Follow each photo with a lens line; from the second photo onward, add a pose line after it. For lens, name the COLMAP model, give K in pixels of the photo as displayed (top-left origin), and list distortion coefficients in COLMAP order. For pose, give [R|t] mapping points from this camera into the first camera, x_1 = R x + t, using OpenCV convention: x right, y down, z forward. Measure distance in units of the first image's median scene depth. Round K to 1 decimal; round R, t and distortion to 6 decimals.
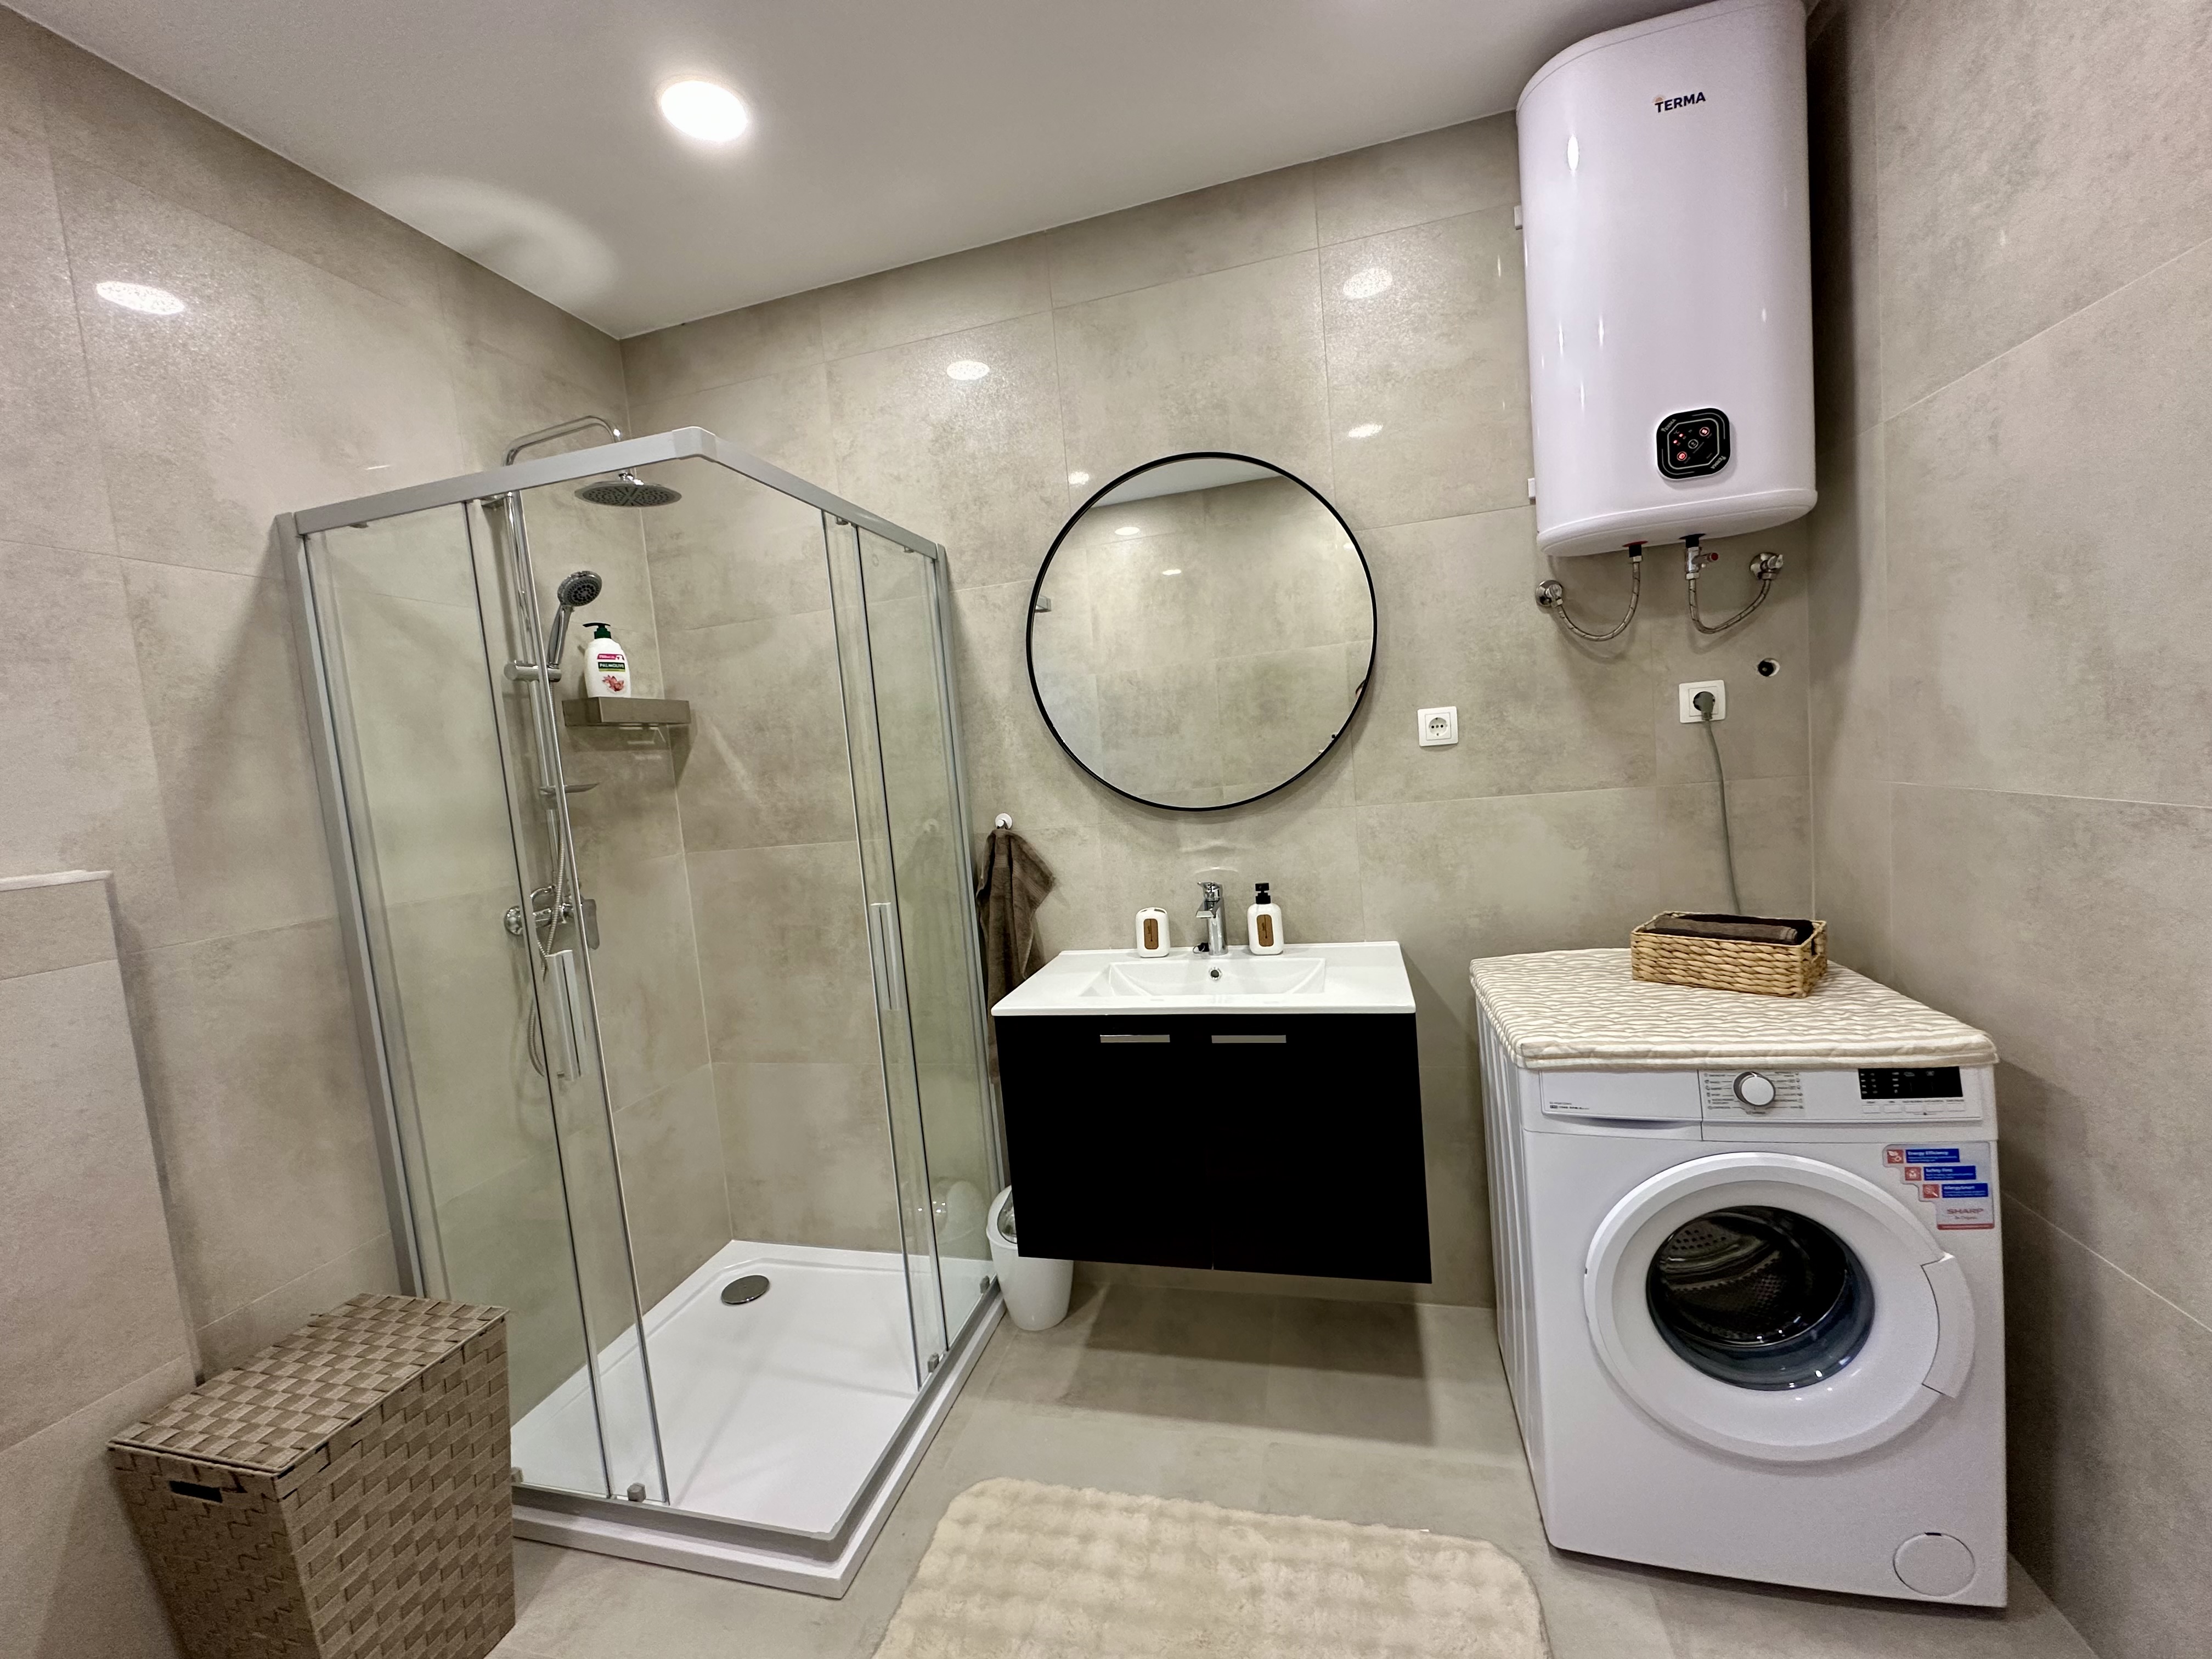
lens RADIAL K [[884.4, 0, 1103.9], [0, 884.4, 824.3], [0, 0, 1]] dist [-0.002155, 0.000655]
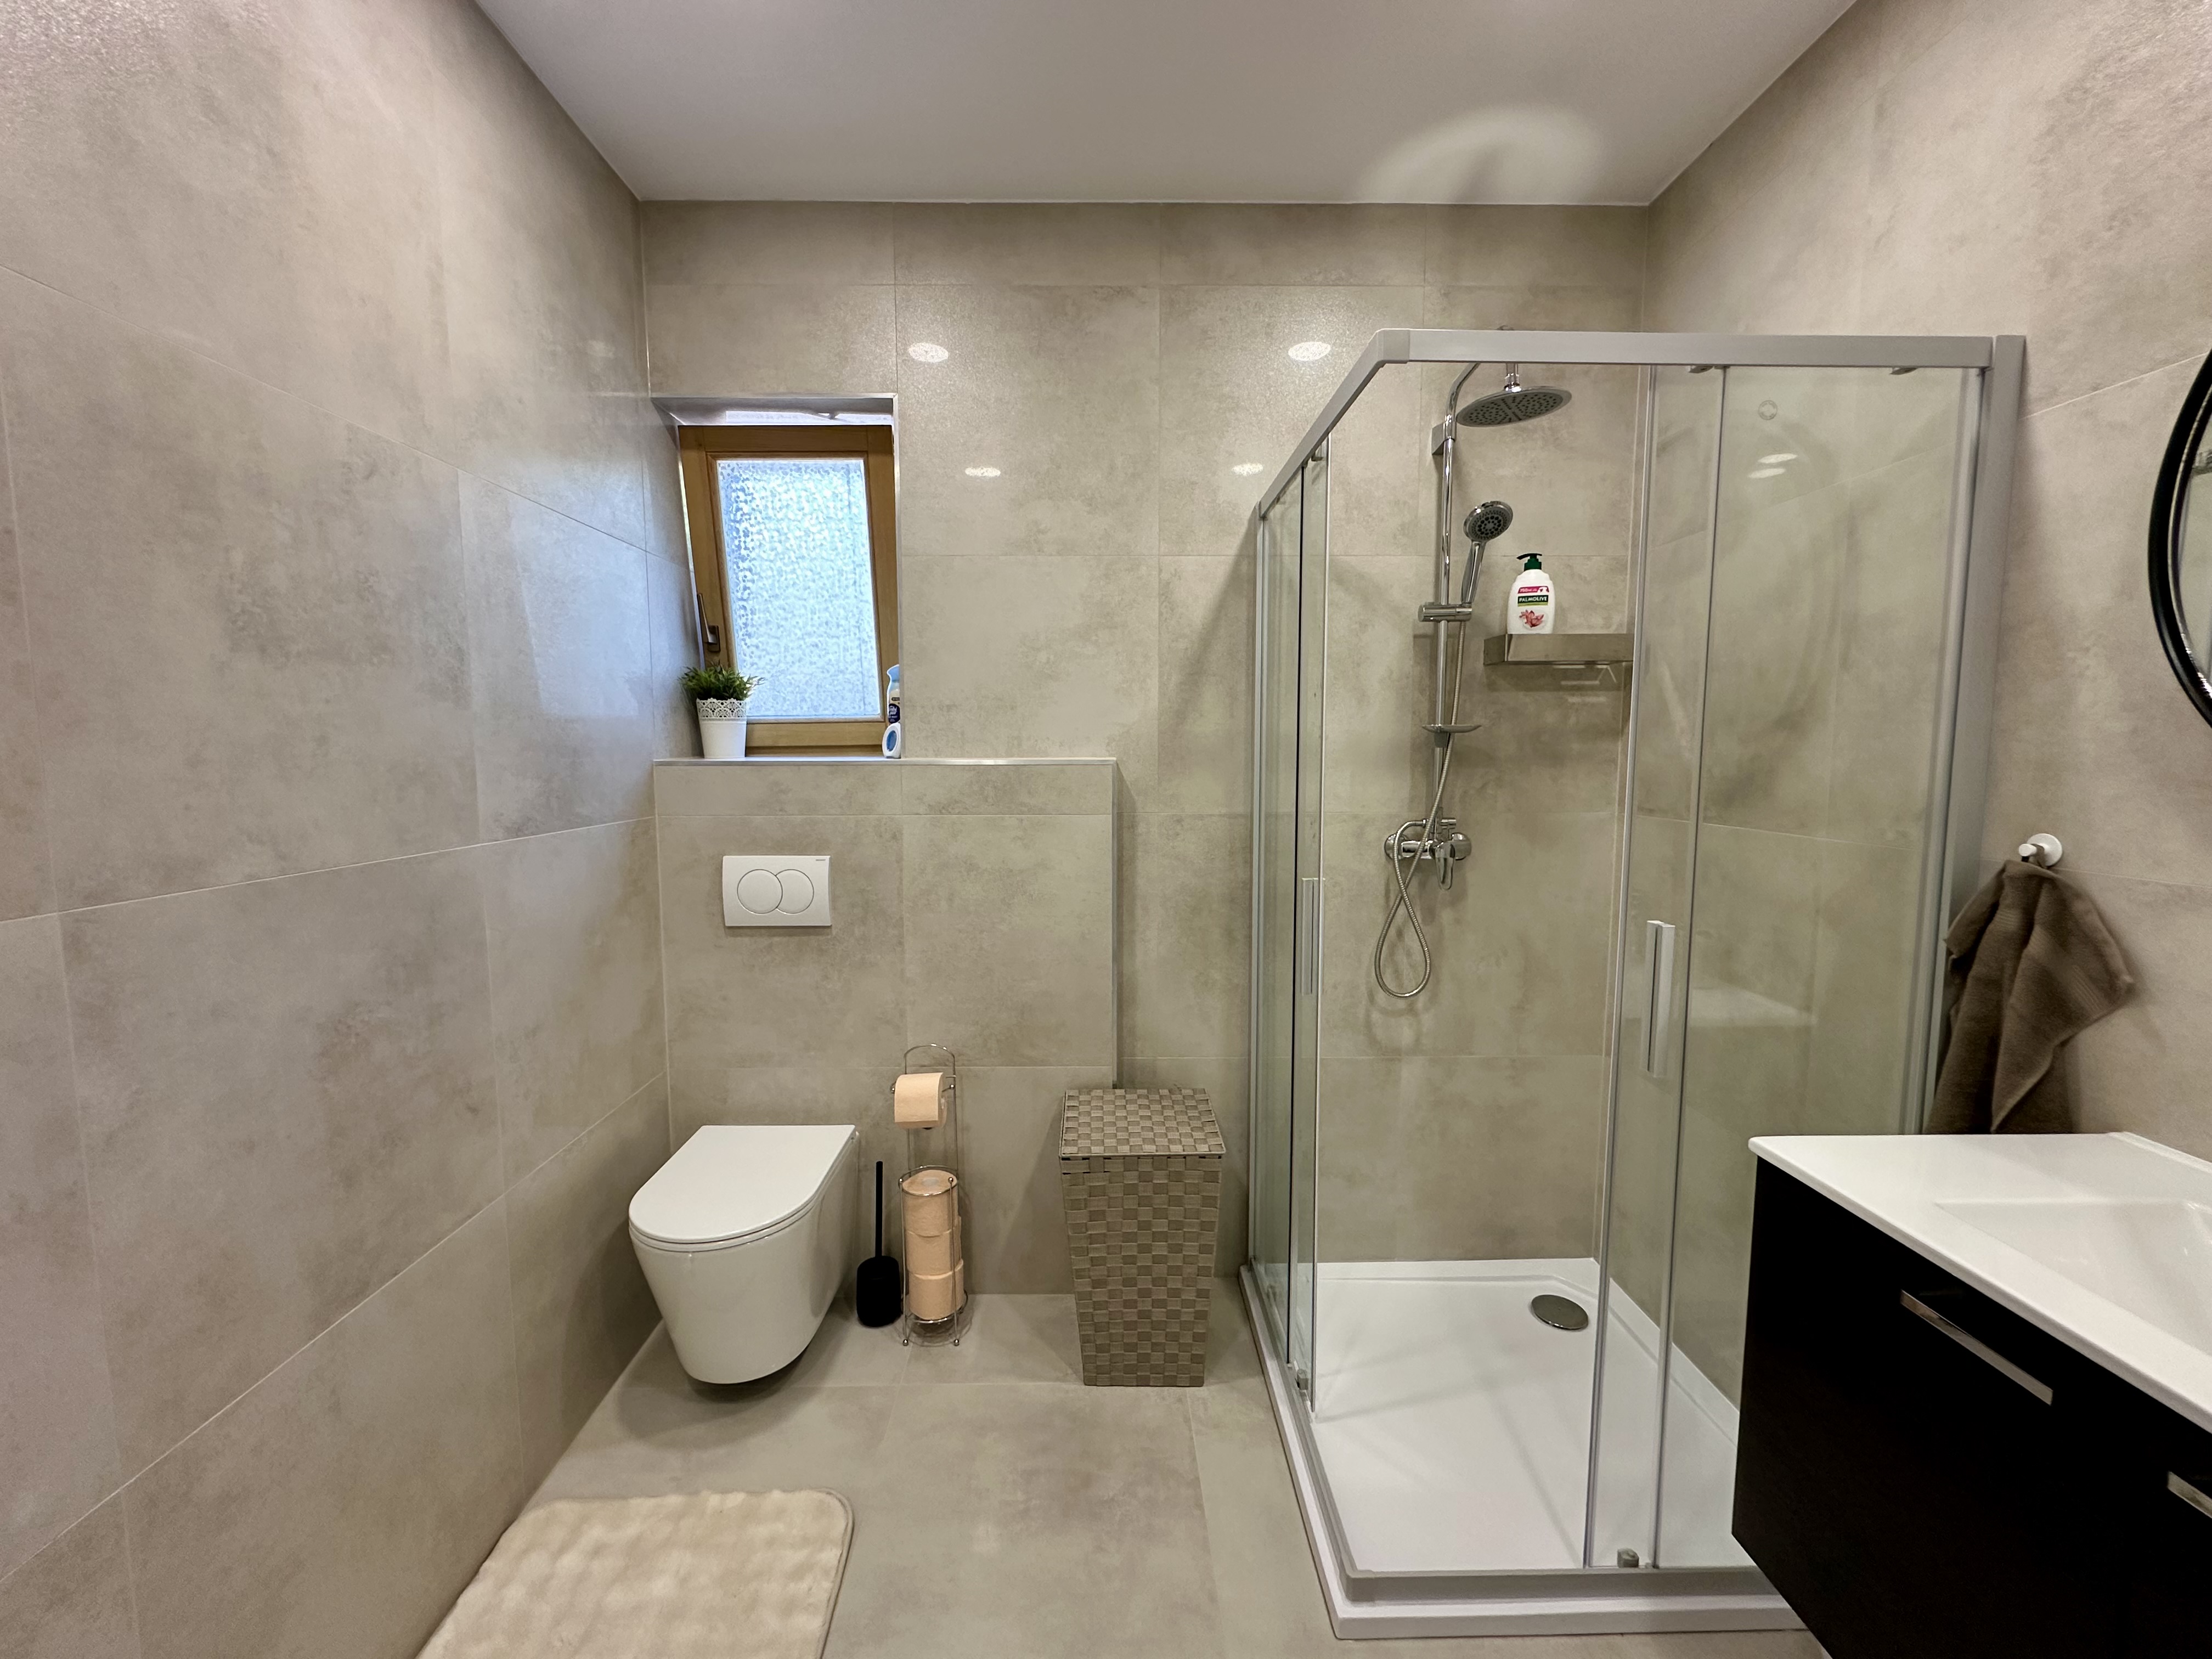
lens RADIAL K [[884.2, 0, 1105.0], [0, 884.2, 825.4], [0, 0, 1]] dist [-0.002827, 0.000907]
pose [[0.267631, 0.174921, -0.947511, 0.276936], [-0.098630, 0.983191, 0.153649, -0.050580], [0.958460, 0.052332, 0.280385, 0.367091]]
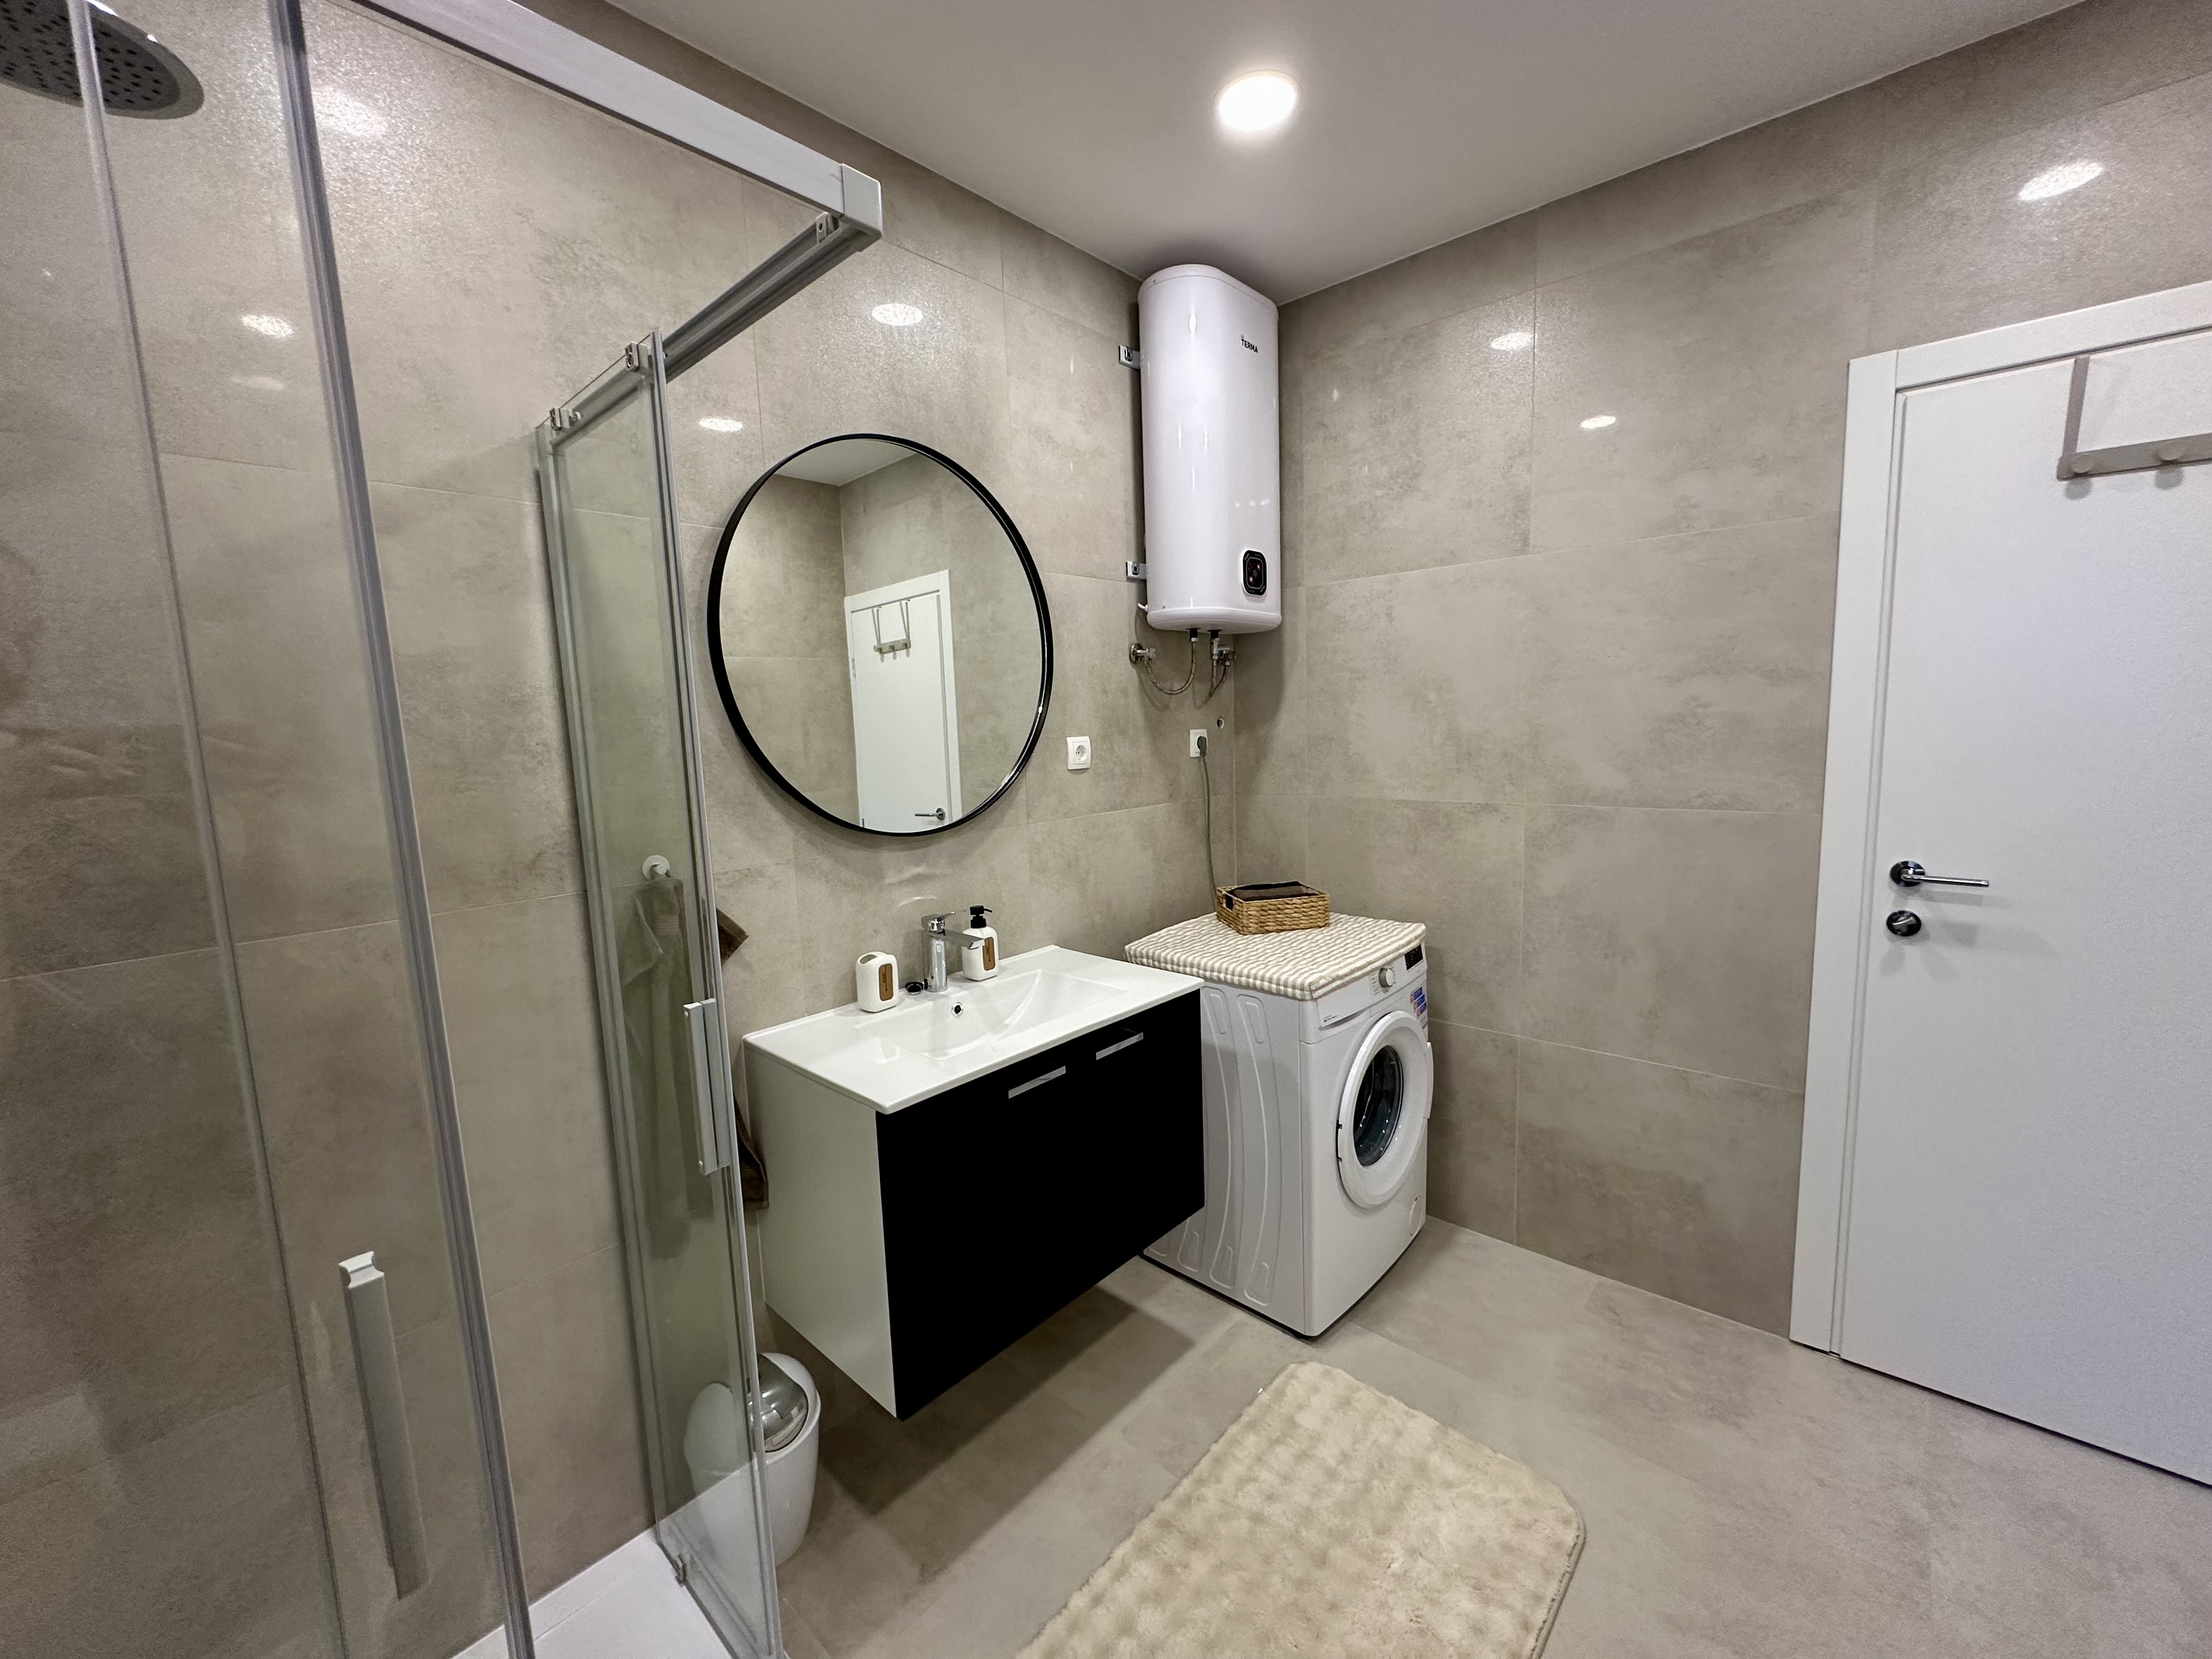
lens RADIAL K [[888.5, 0, 1107.1], [0, 888.5, 823.1], [0, 0, 1]] dist [-0.000453, 0.000184]
pose [[0.463407, -0.031576, 0.885583, -0.659303], [0.062281, 0.998054, 0.002995, -0.020159], [-0.883954, 0.053767, 0.464472, 0.443334]]
